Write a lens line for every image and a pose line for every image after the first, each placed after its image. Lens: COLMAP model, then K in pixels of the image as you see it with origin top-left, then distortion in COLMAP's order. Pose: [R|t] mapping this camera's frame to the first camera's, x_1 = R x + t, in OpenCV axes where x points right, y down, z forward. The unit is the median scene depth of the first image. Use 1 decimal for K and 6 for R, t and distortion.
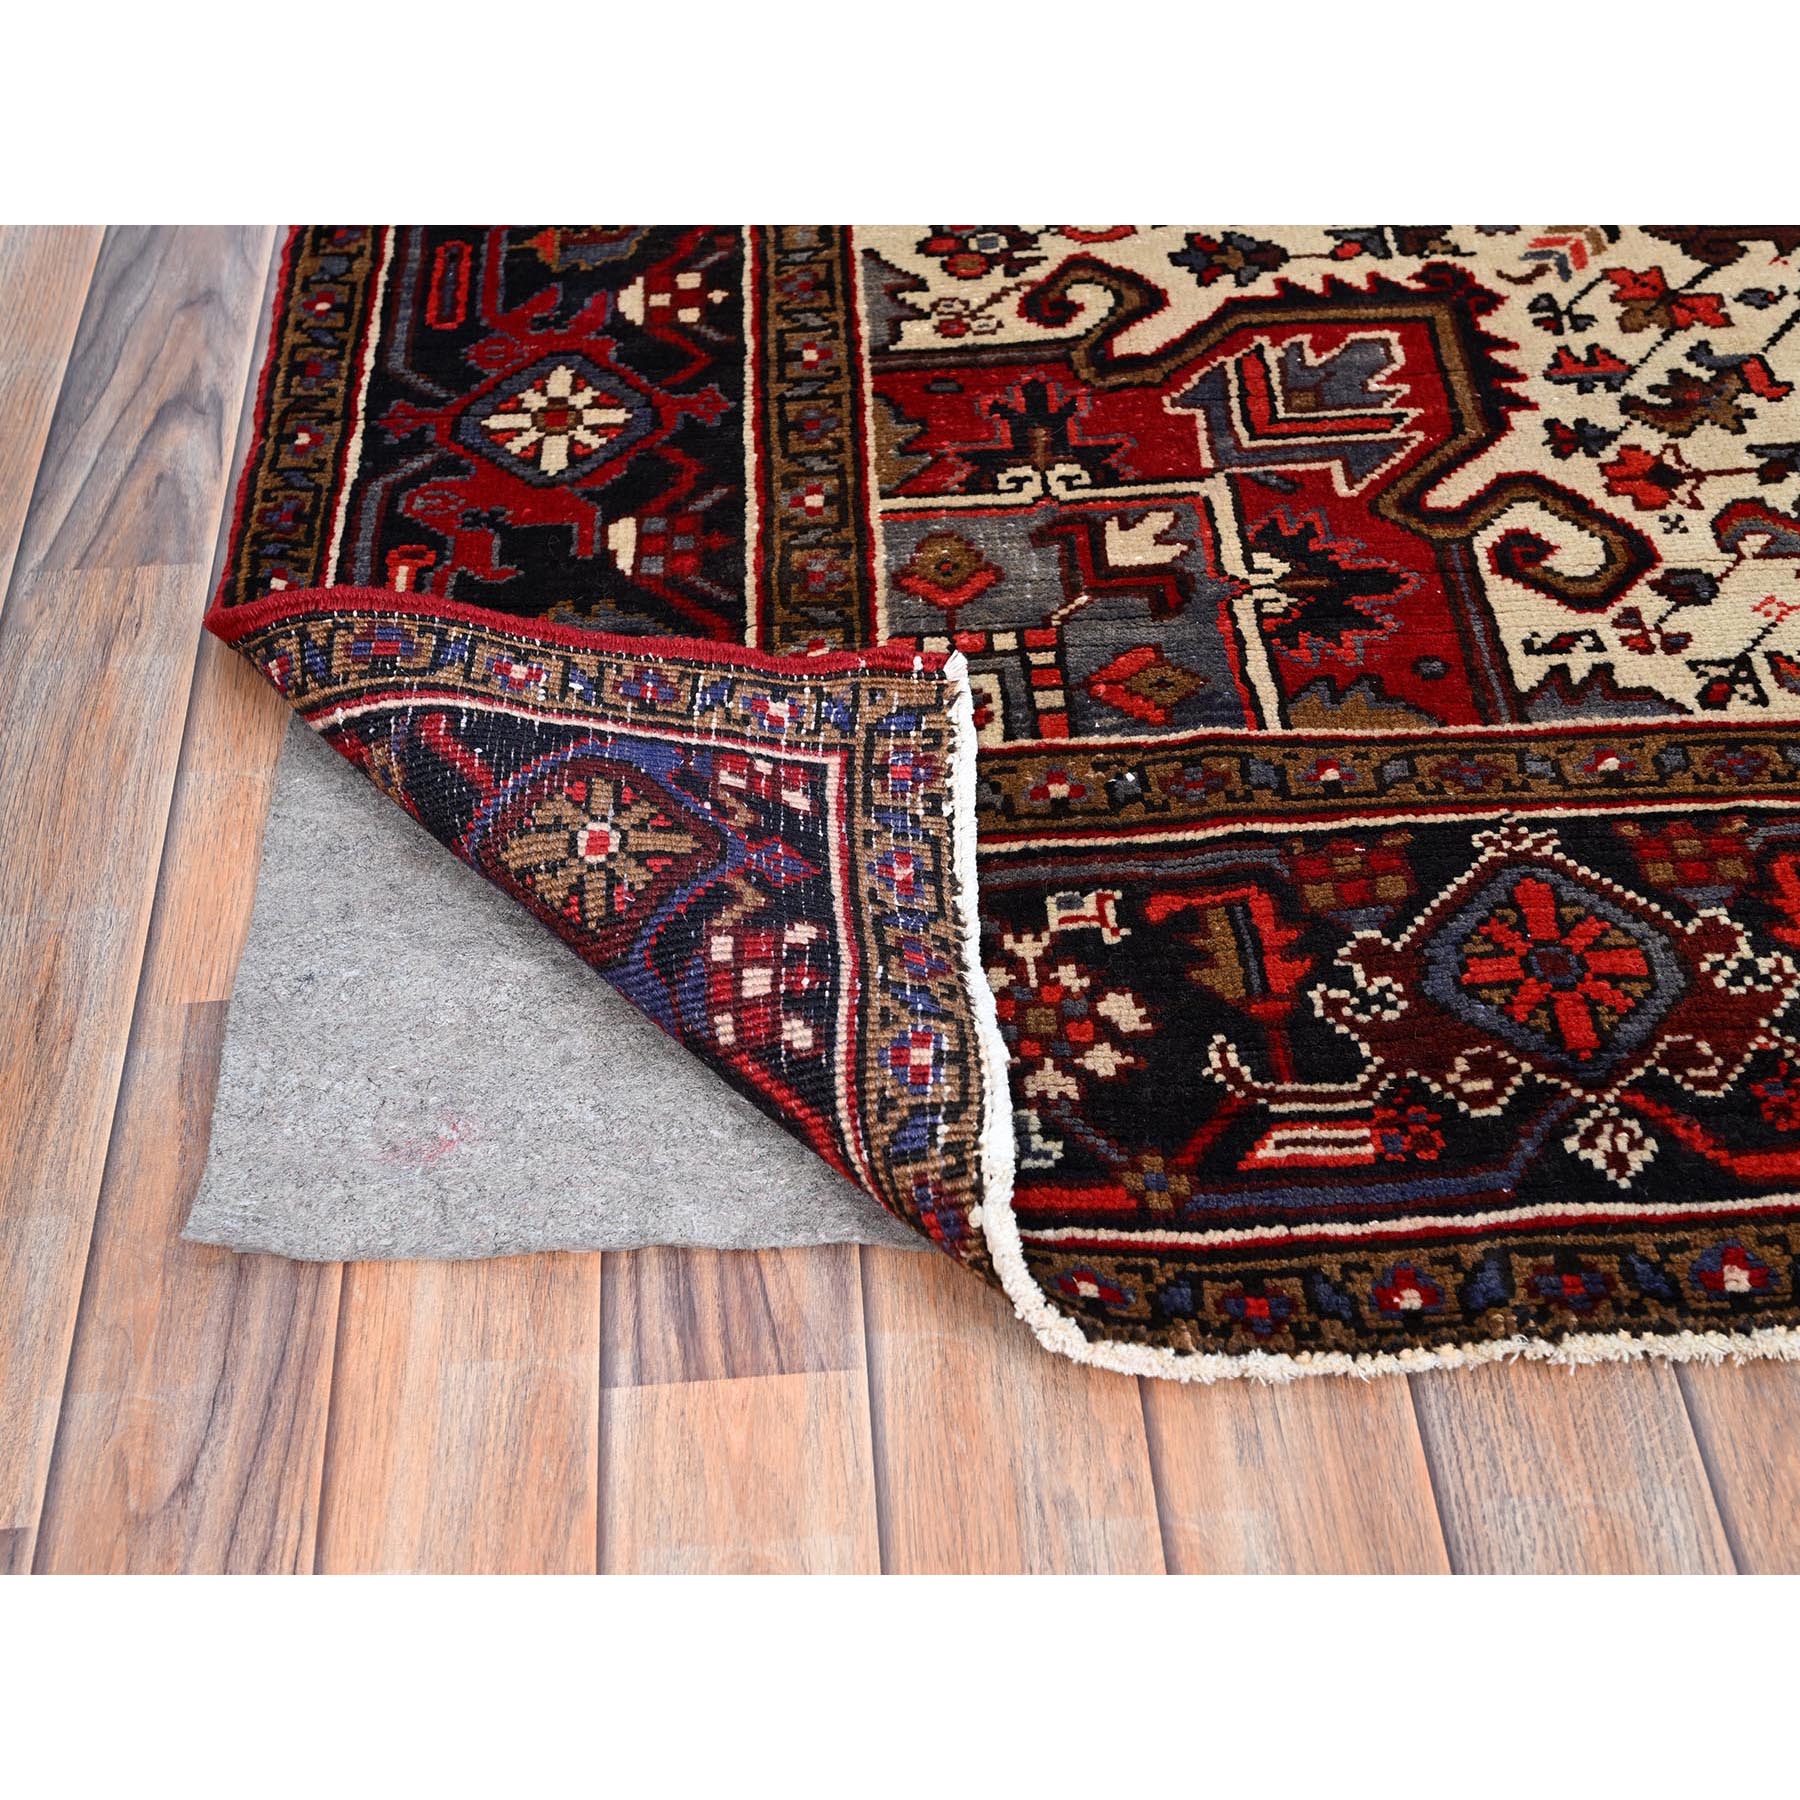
lens RADIAL K [[1977.7, 0, 906.4], [0, 1977.7, 899.5], [0, 0, 1]] dist [-0.003265, 0.000000]
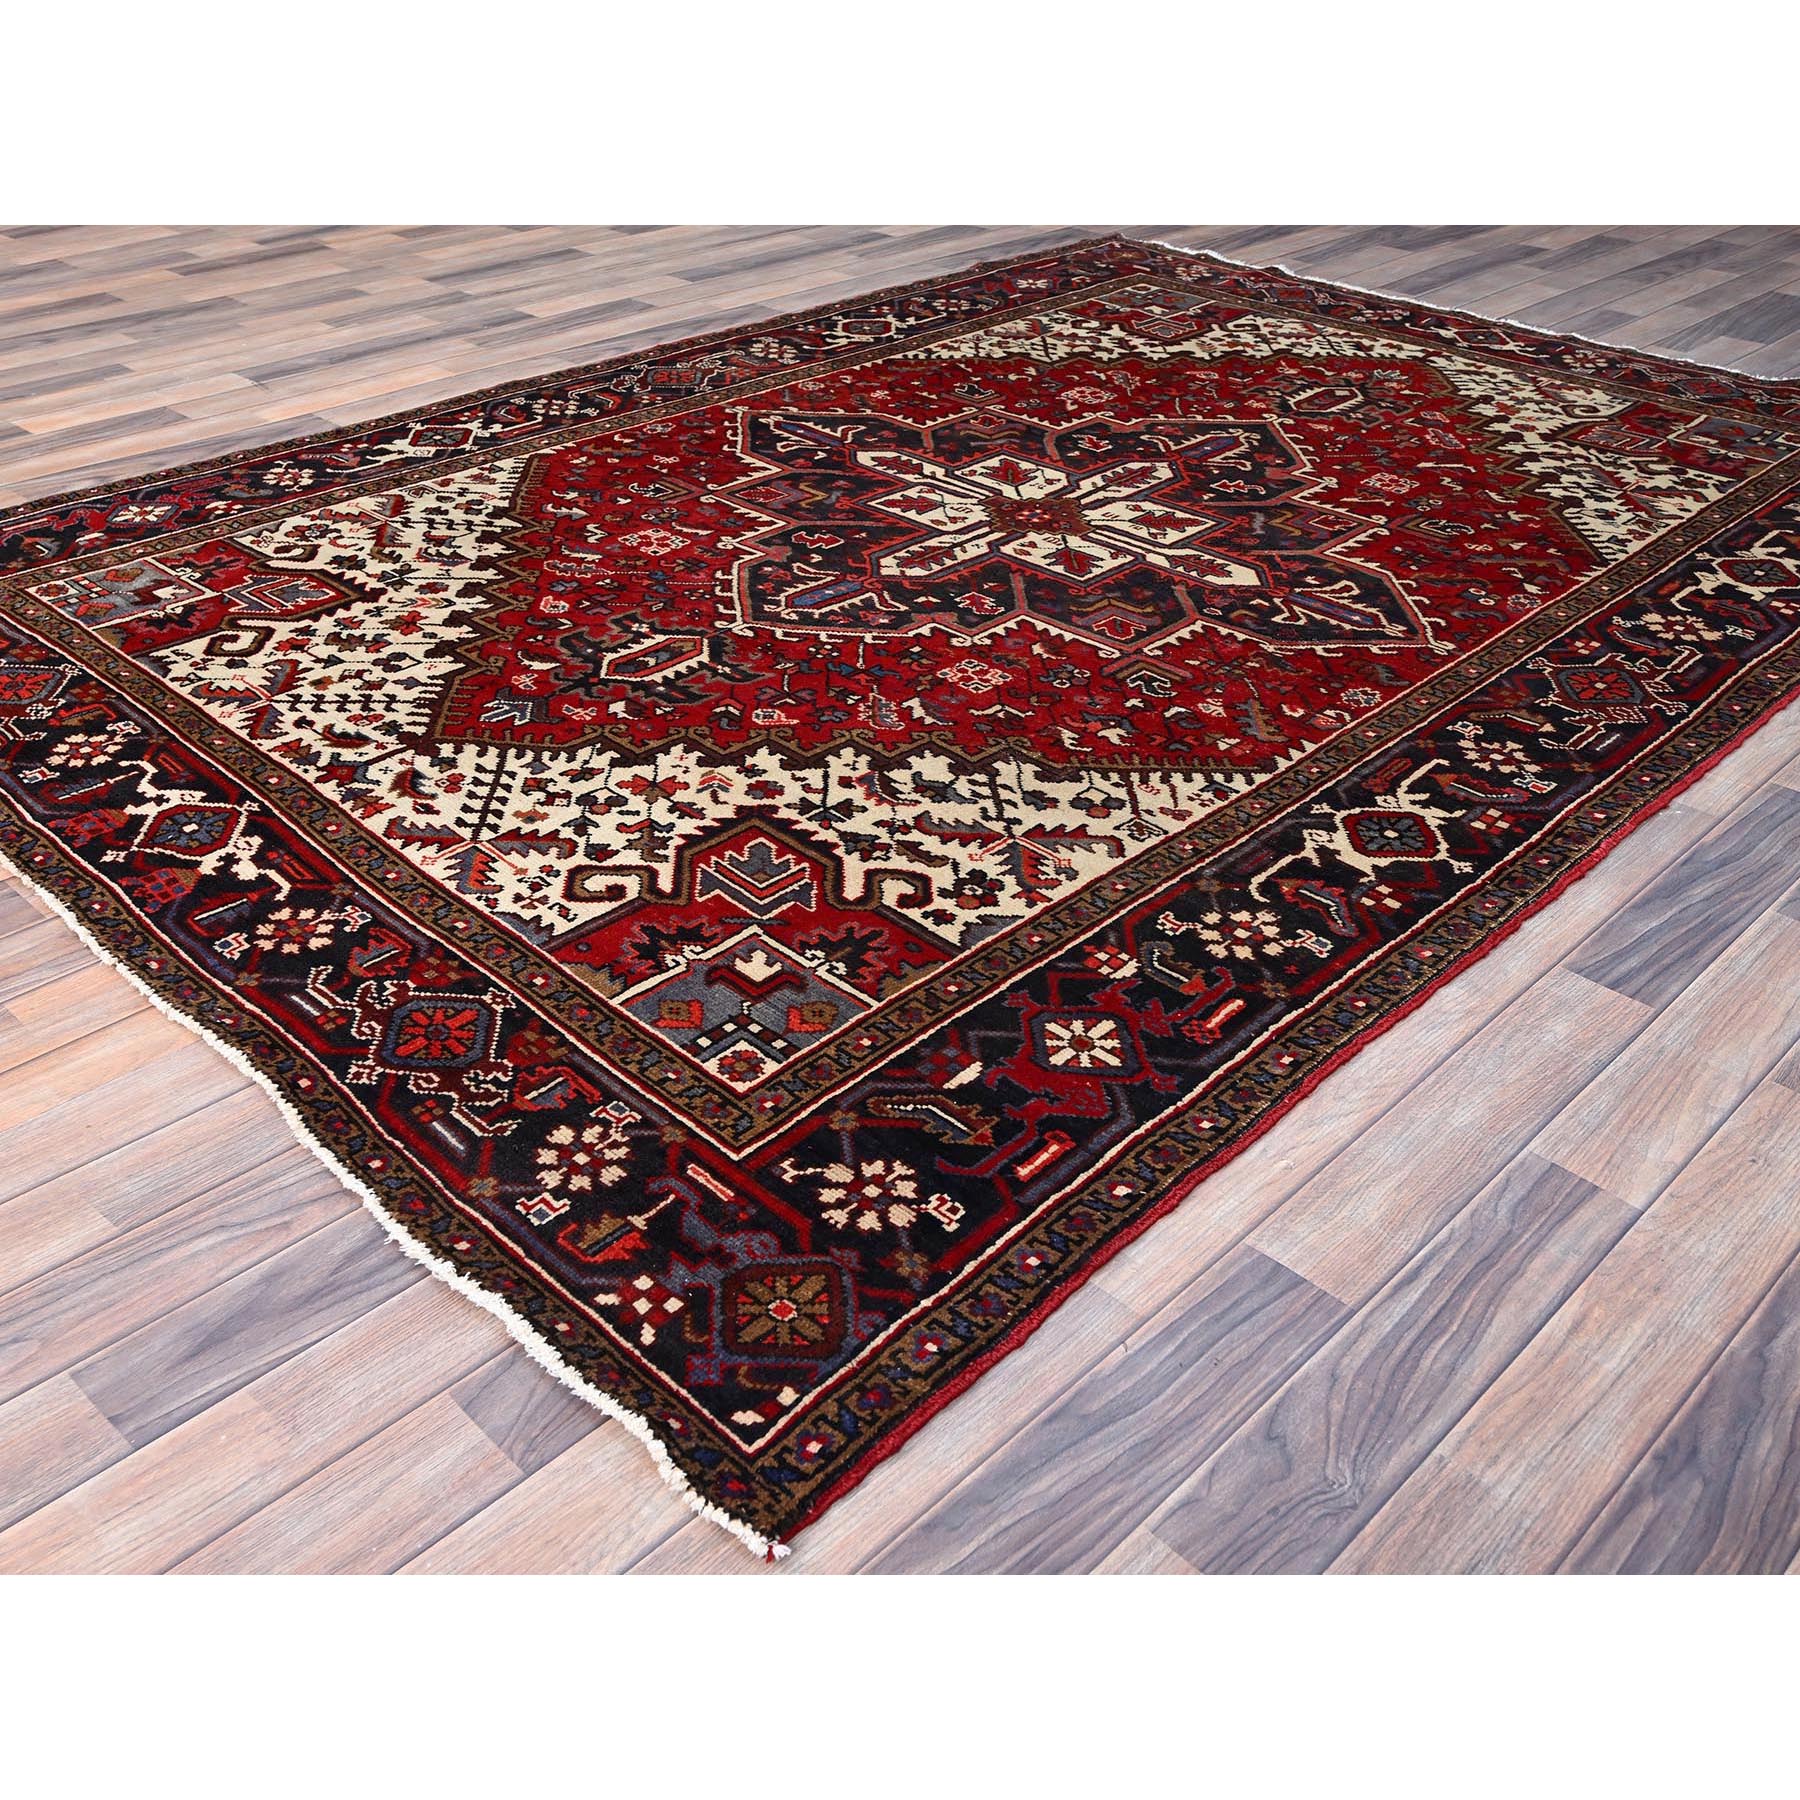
lens RADIAL K [[1820.0, 0, 891.9], [0, 1820.0, 899.4], [0, 0, 1]] dist [0.000341, 0.000000]
pose [[0.676459, 0.408113, -0.613064, 2.368991], [-0.611997, 0.774579, -0.159648, -0.067051], [0.409712, 0.483189, 0.773735, -0.265104]]
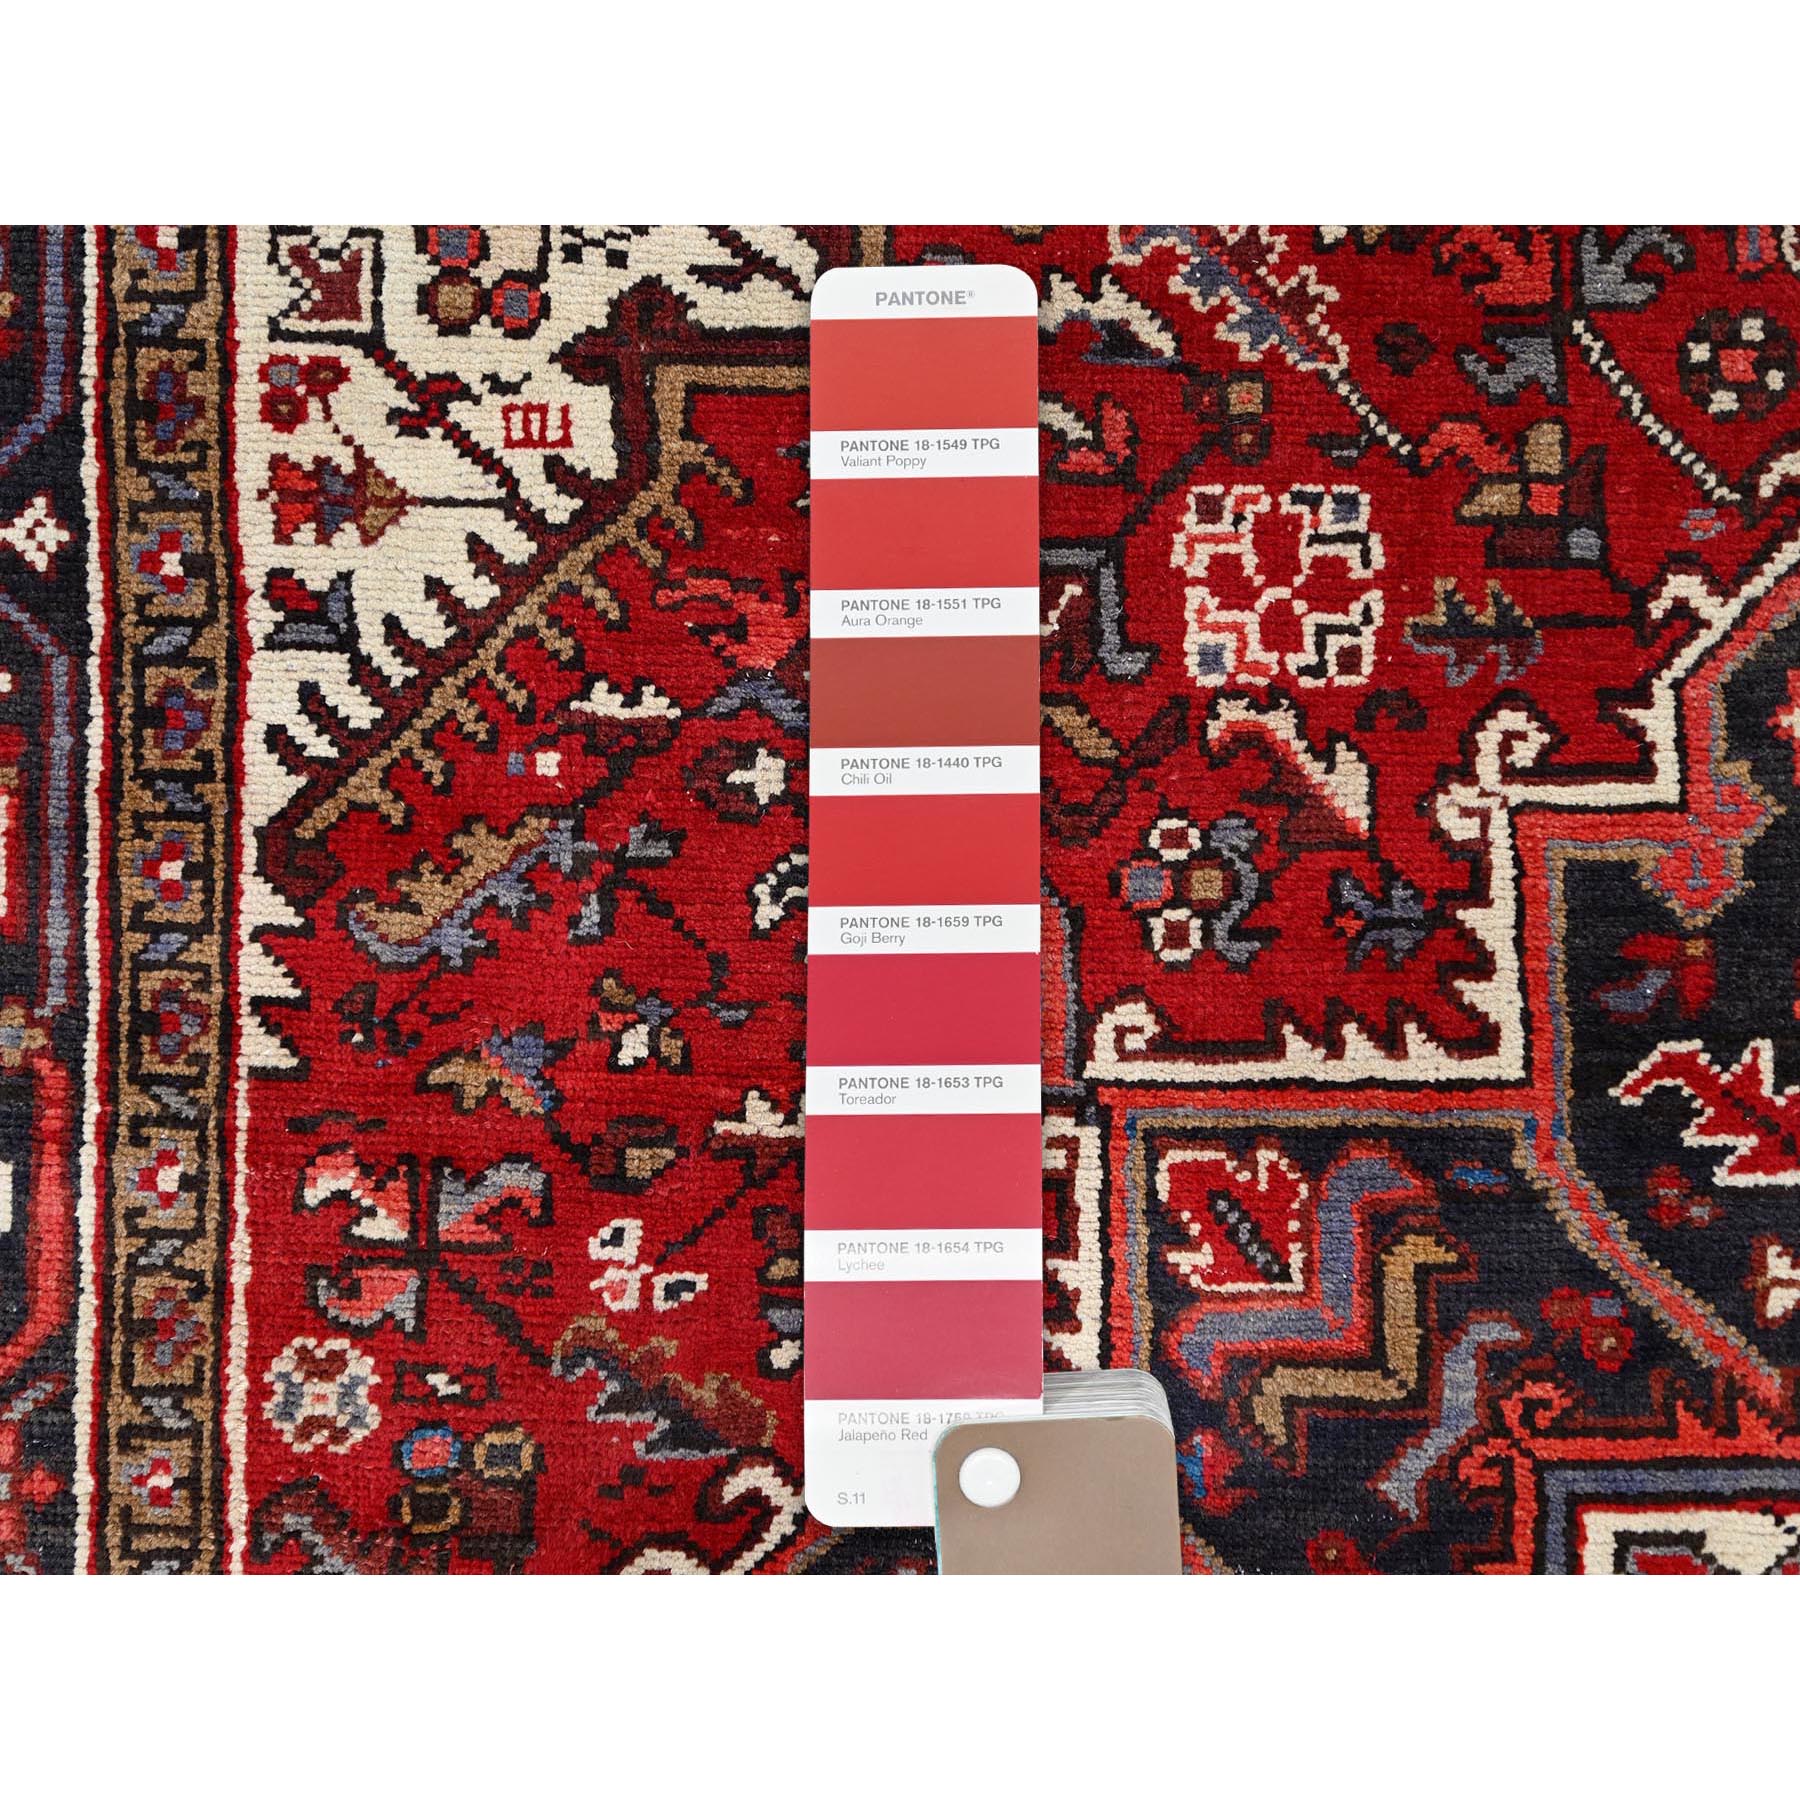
lens RADIAL K [[1977.7, 0, 901.7], [0, 1977.7, 897.9], [0, 0, 1]] dist [-0.003265, 0.000000]
pose [[0.998534, 0.048439, -0.024155, 0.193468], [-0.026599, 0.827786, 0.560414, -1.775493], [0.047141, -0.558950, 0.827860, 1.187974]]
